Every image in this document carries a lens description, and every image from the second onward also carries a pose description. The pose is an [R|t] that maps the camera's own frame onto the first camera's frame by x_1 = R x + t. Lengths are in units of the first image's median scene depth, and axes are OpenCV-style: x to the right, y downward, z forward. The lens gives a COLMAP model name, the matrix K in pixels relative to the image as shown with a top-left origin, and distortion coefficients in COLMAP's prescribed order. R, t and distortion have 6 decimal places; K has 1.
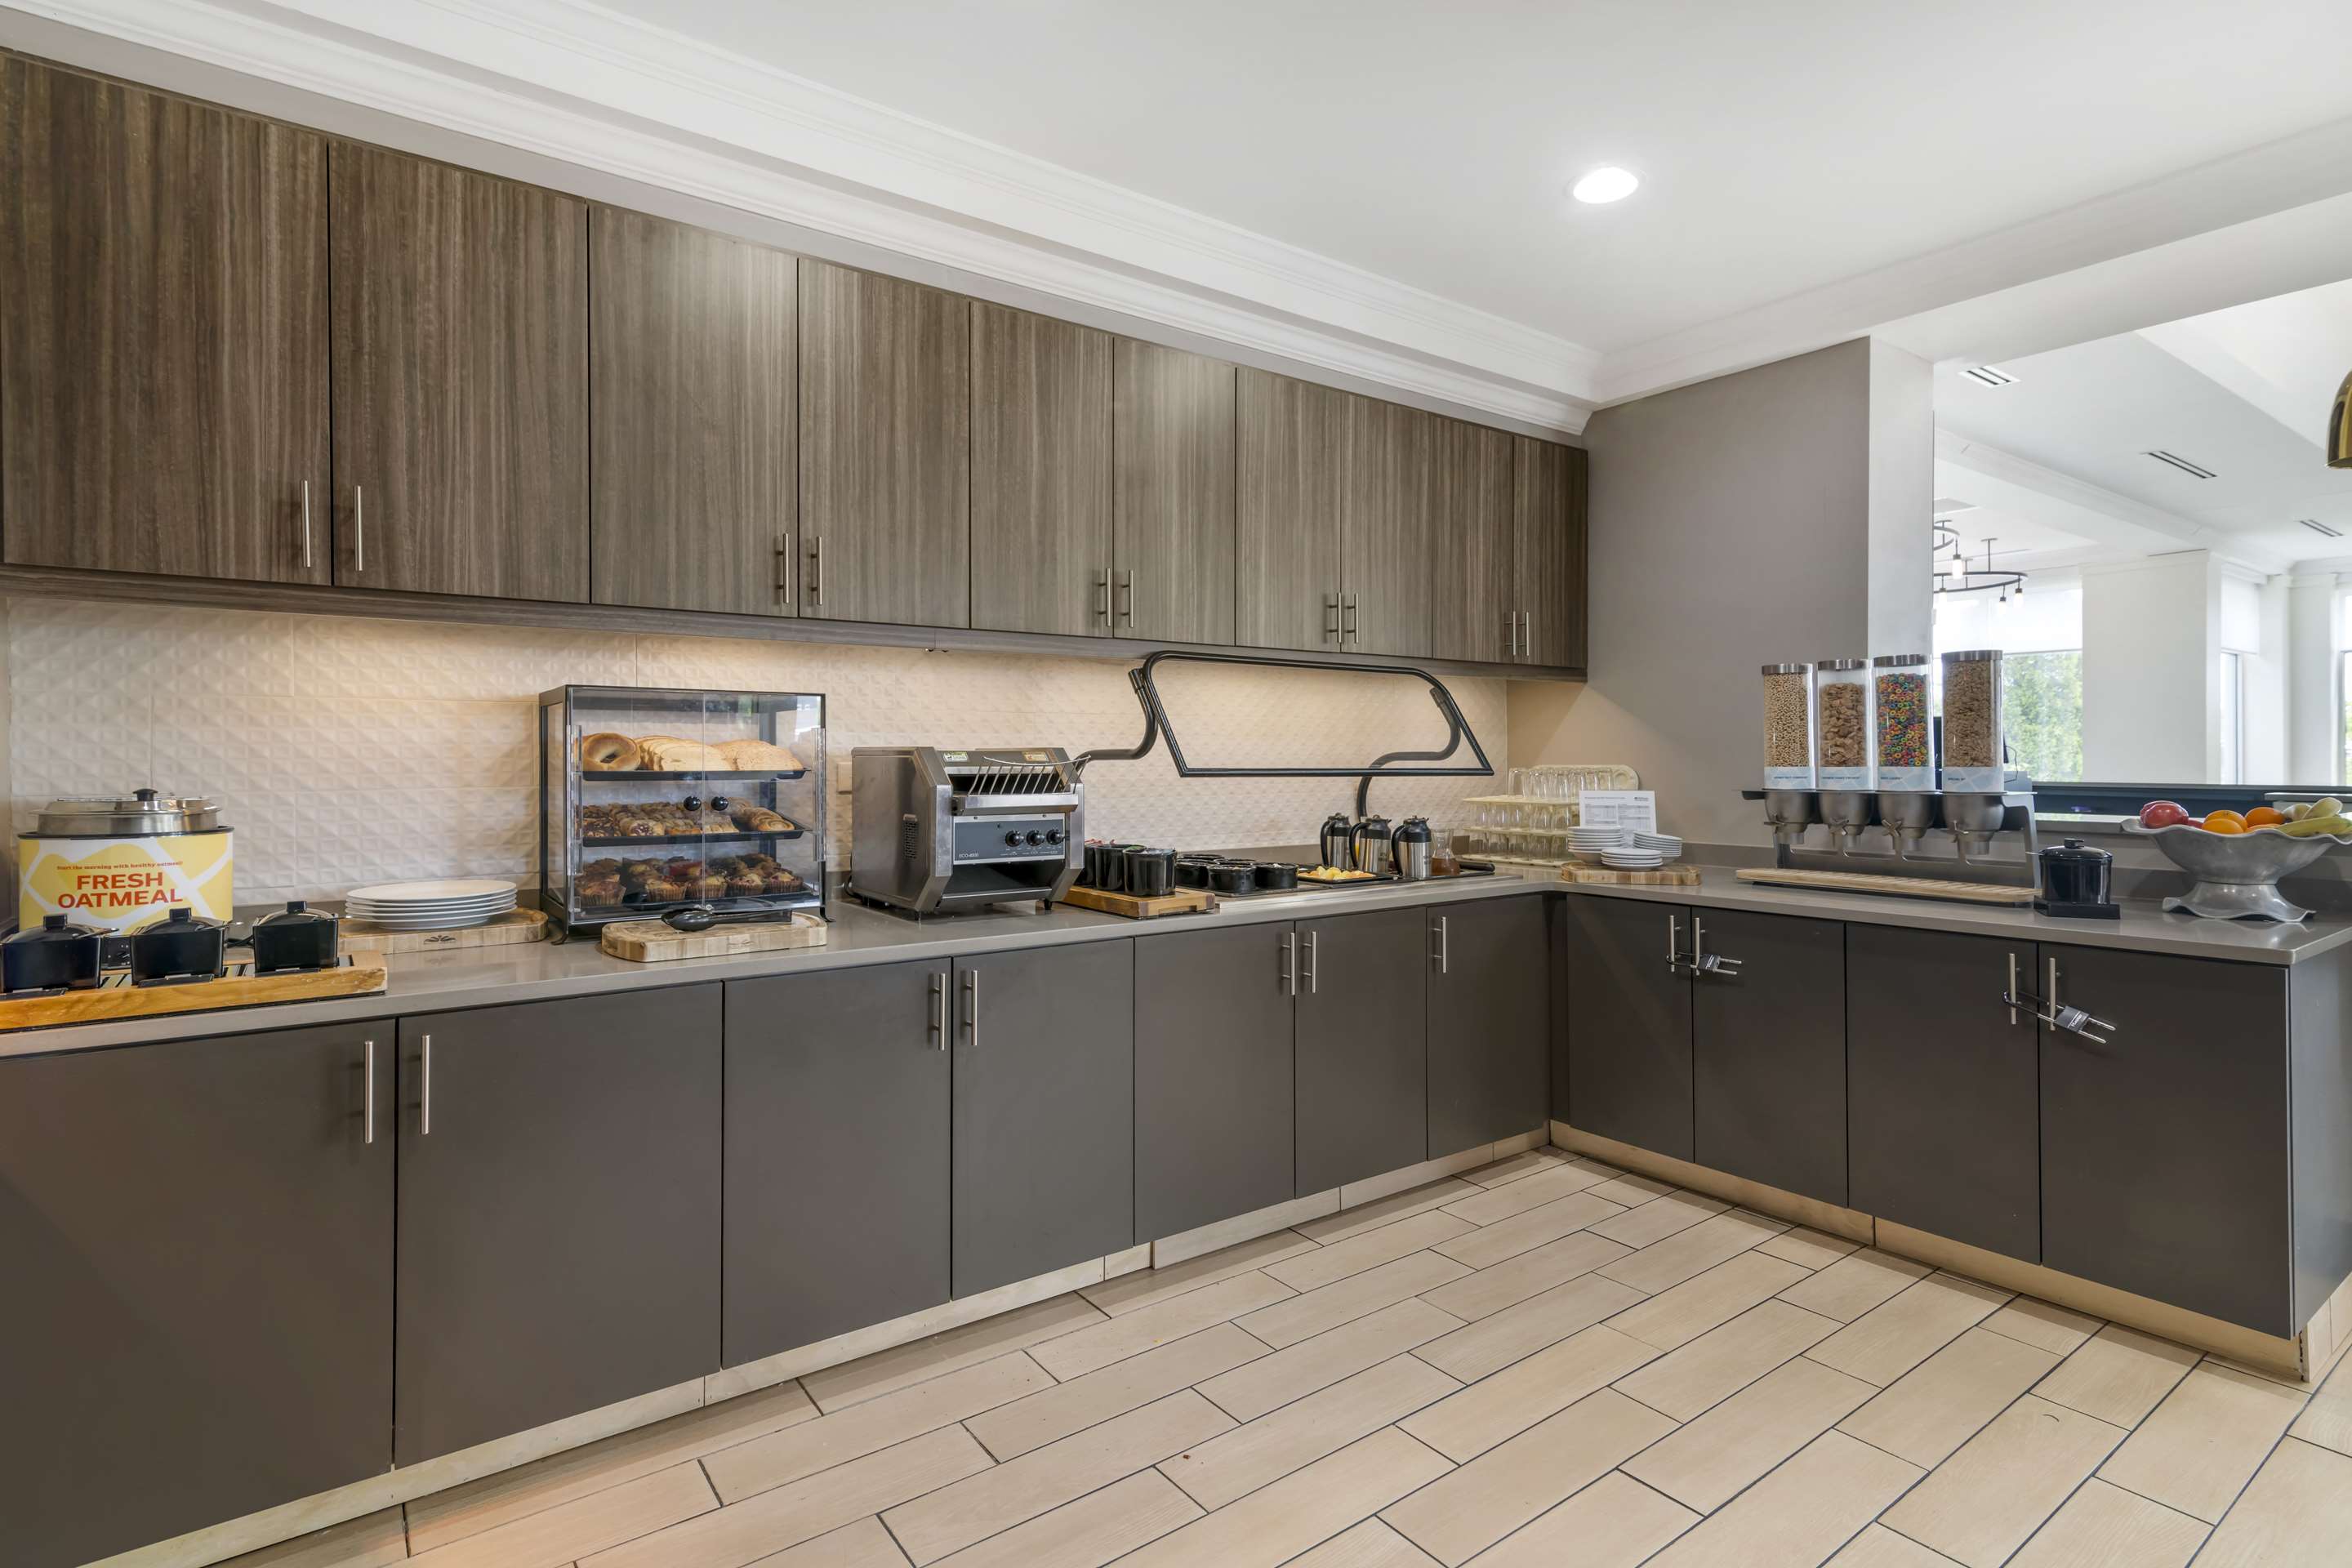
lens RADIAL K [[1116.4, 0, 1176.0], [0, 1116.4, 784.0], [0, 0, 1]] dist [0.003484, -0.000076]
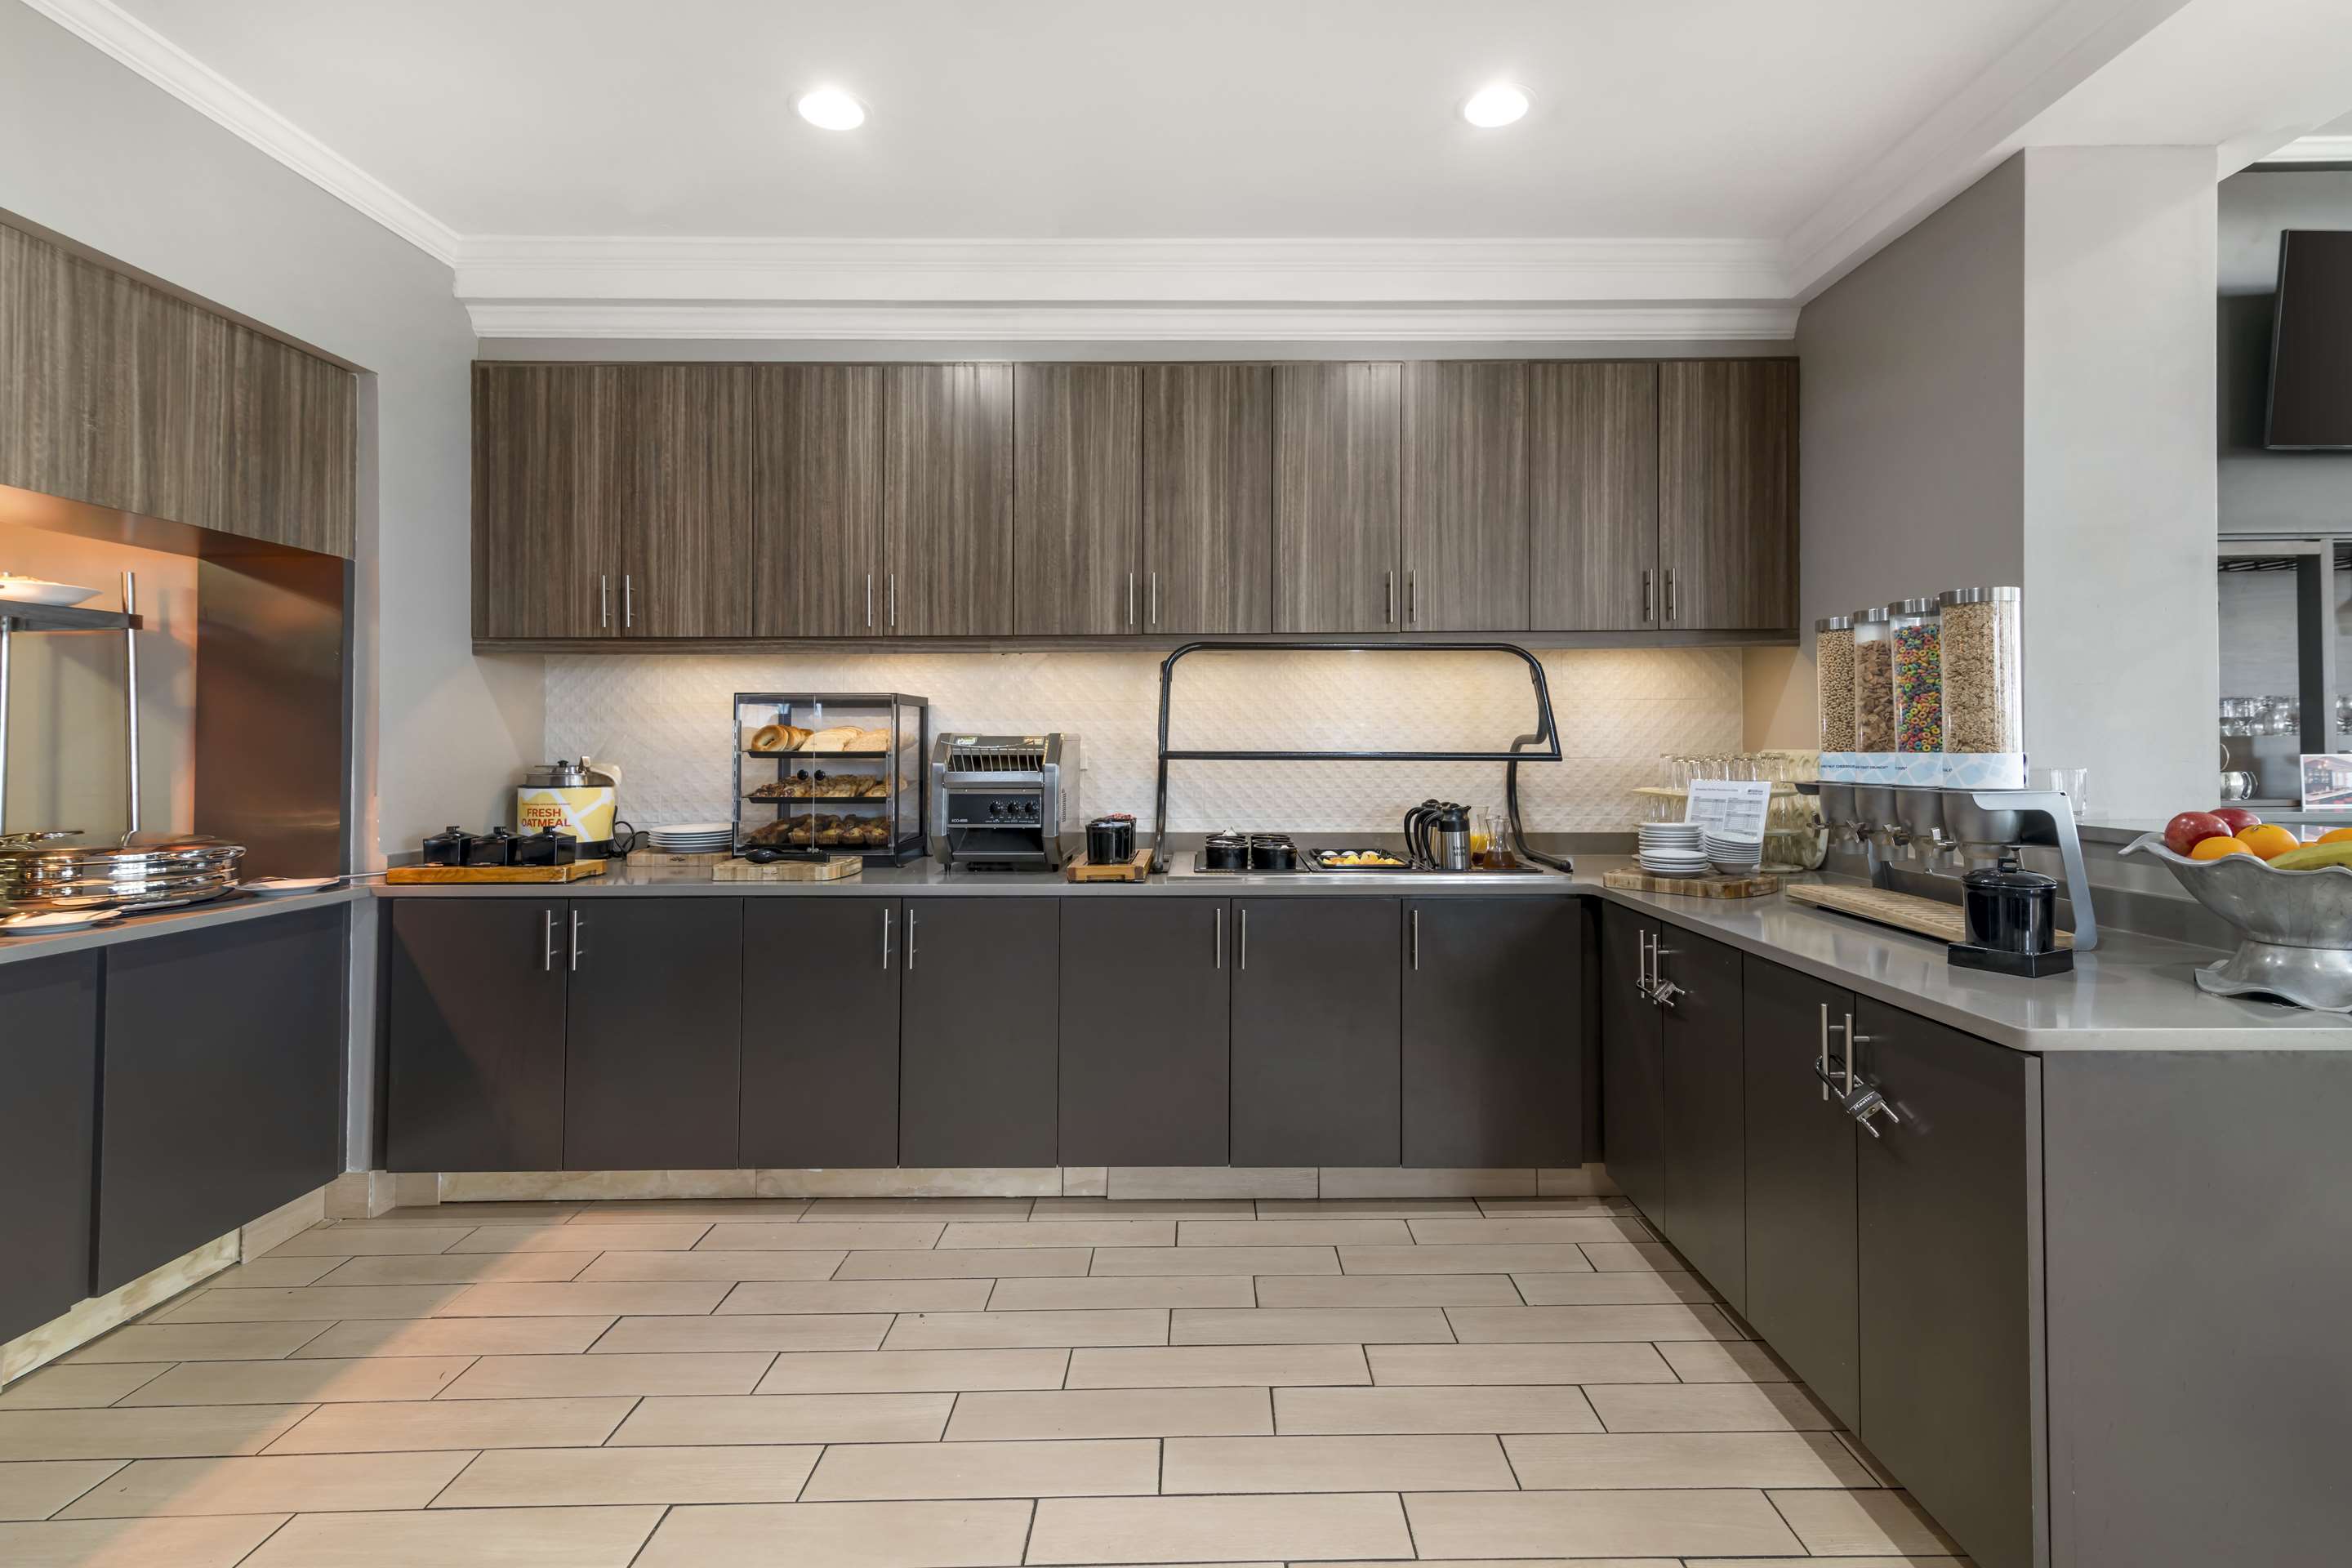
lens RADIAL K [[1179.5, 0, 1238.9], [0, 1179.5, 755.9], [0, 0, 1]] dist [0.001754, 0.000484]
pose [[0.802481, 0.005250, -0.596654, 0.784633], [-0.012832, 0.999882, -0.008460, -0.000803], [0.596539, 0.014445, 0.802454, 0.123732]]
